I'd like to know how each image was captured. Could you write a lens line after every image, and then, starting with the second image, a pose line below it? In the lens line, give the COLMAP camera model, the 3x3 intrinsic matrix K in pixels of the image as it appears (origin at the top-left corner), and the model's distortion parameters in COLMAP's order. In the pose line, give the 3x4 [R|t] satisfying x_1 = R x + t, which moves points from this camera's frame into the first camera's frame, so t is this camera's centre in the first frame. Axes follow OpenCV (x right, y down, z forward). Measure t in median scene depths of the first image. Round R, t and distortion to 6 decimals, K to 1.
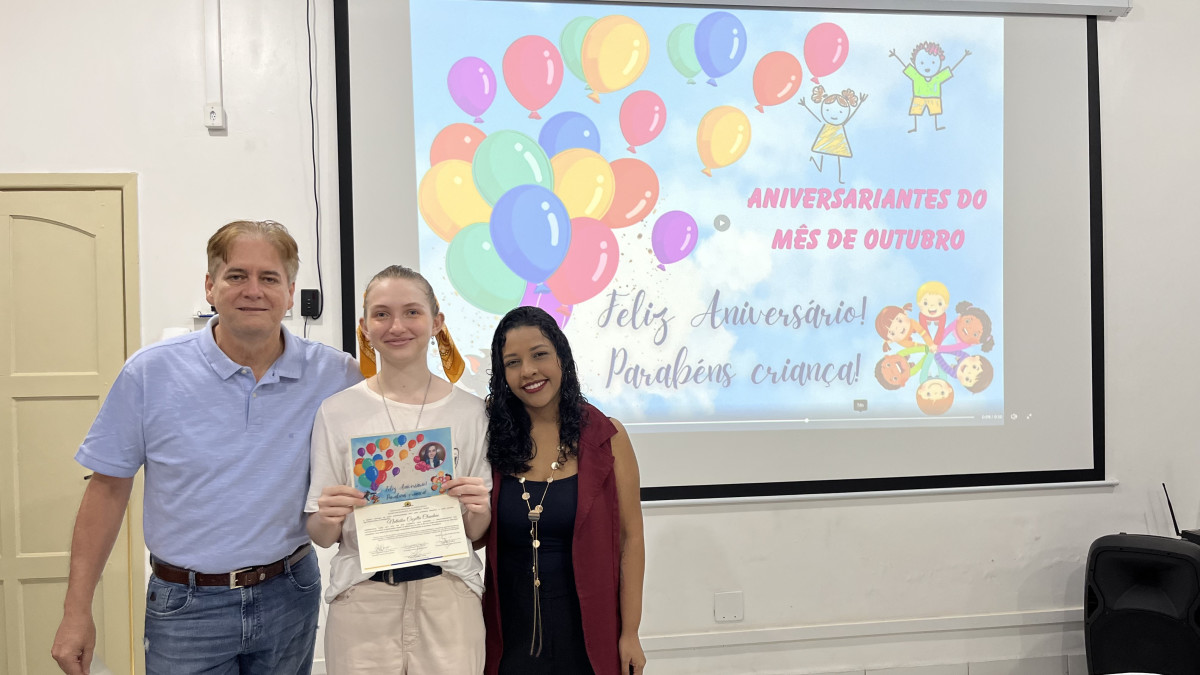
lens RADIAL K [[915.7, 0, 596.6], [0, 915.7, 344.0], [0, 0, 1]] dist [0.065397, -0.084807]
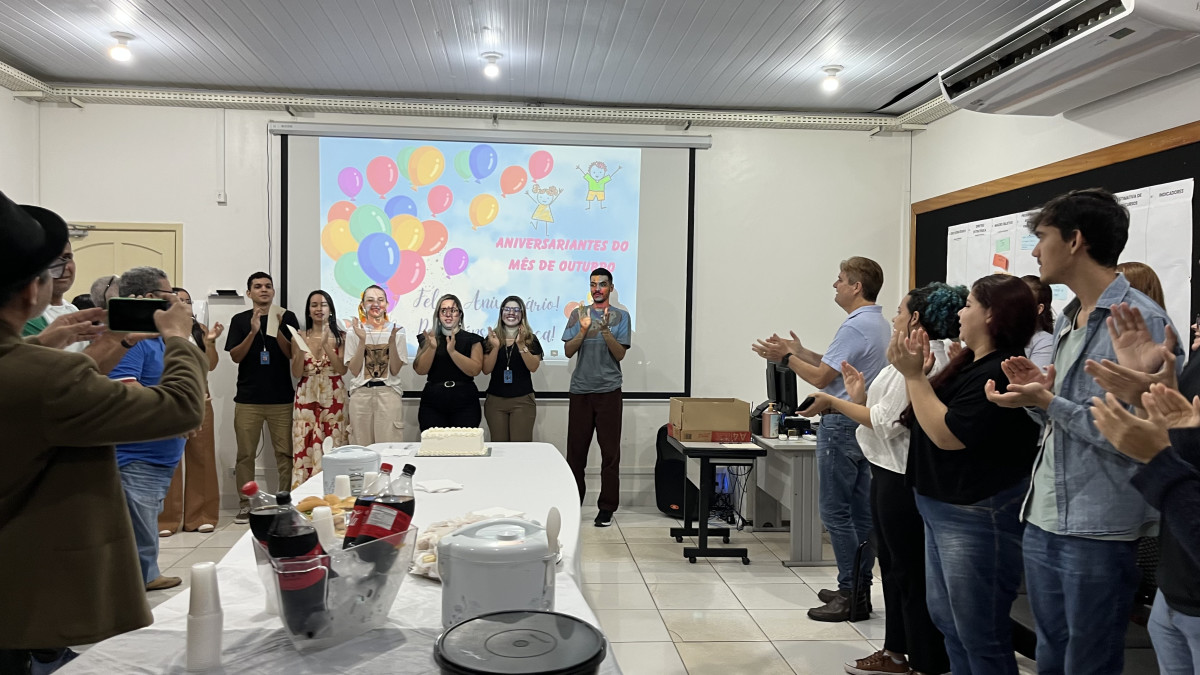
lens RADIAL K [[915.7, 0, 594.9], [0, 915.7, 350.5], [0, 0, 1]] dist [0.065397, -0.084807]
pose [[0.997504, 0.036358, -0.060534, 0.494913], [-0.034672, 0.998987, 0.028674, 0.003613], [0.061515, -0.026504, 0.997754, -0.895809]]
